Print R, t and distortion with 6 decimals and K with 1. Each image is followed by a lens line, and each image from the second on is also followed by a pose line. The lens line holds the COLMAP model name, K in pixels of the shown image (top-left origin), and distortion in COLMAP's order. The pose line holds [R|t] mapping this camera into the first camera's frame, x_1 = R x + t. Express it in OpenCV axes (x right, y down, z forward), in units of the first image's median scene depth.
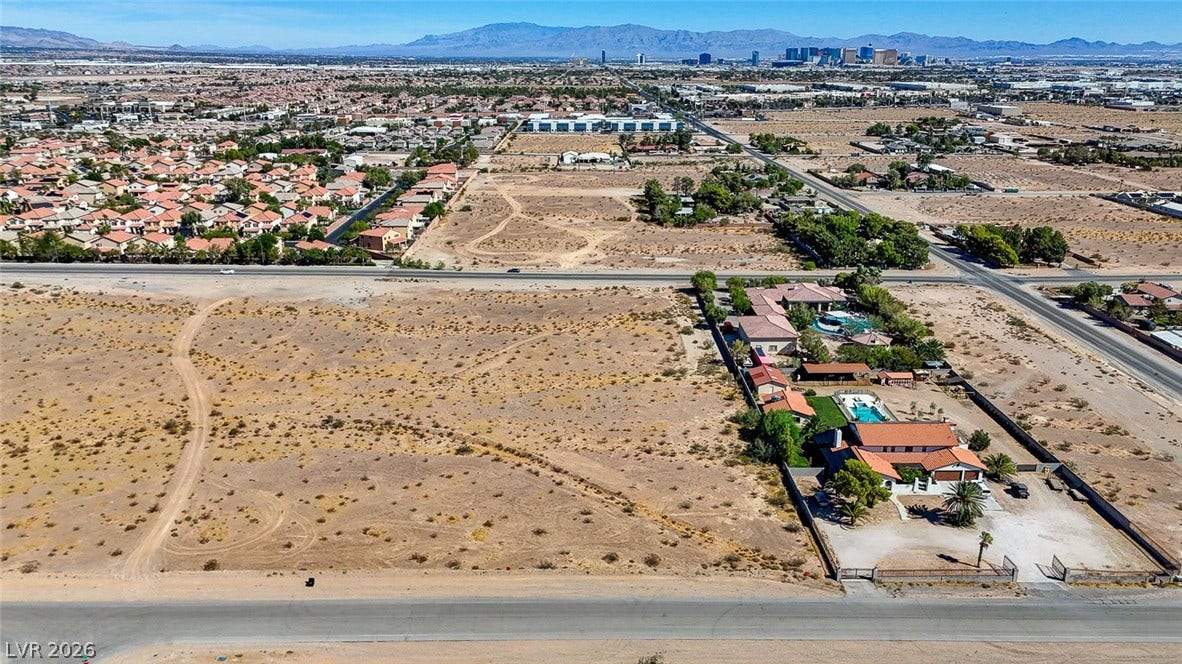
lens RADIAL K [[890.0, 0, 591.5], [0, 890.0, 333.3], [0, 0, 1]] dist [0.089132, -0.095513]
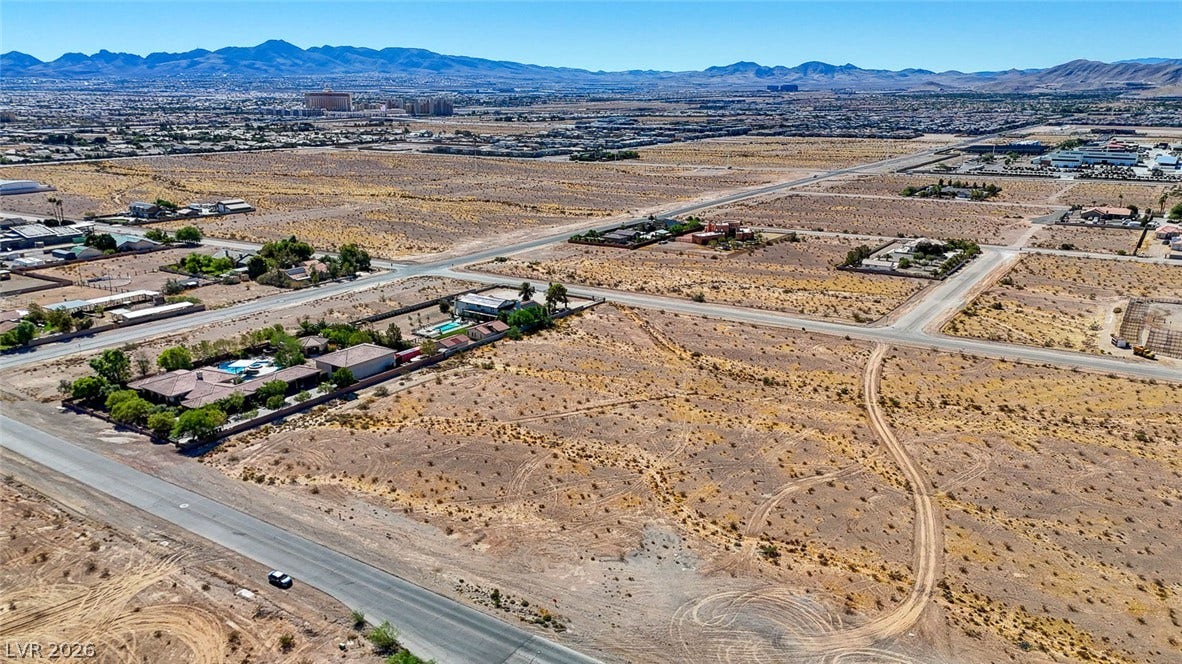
lens RADIAL K [[865.2, 0, 583.6], [0, 865.2, 330.4], [0, 0, 1]] dist [0.085351, -0.087406]
pose [[-0.822840, -0.156401, 0.546327, -0.534109], [0.165103, 0.854116, 0.493180, -0.454530], [-0.543761, 0.496008, -0.676979, 1.412961]]
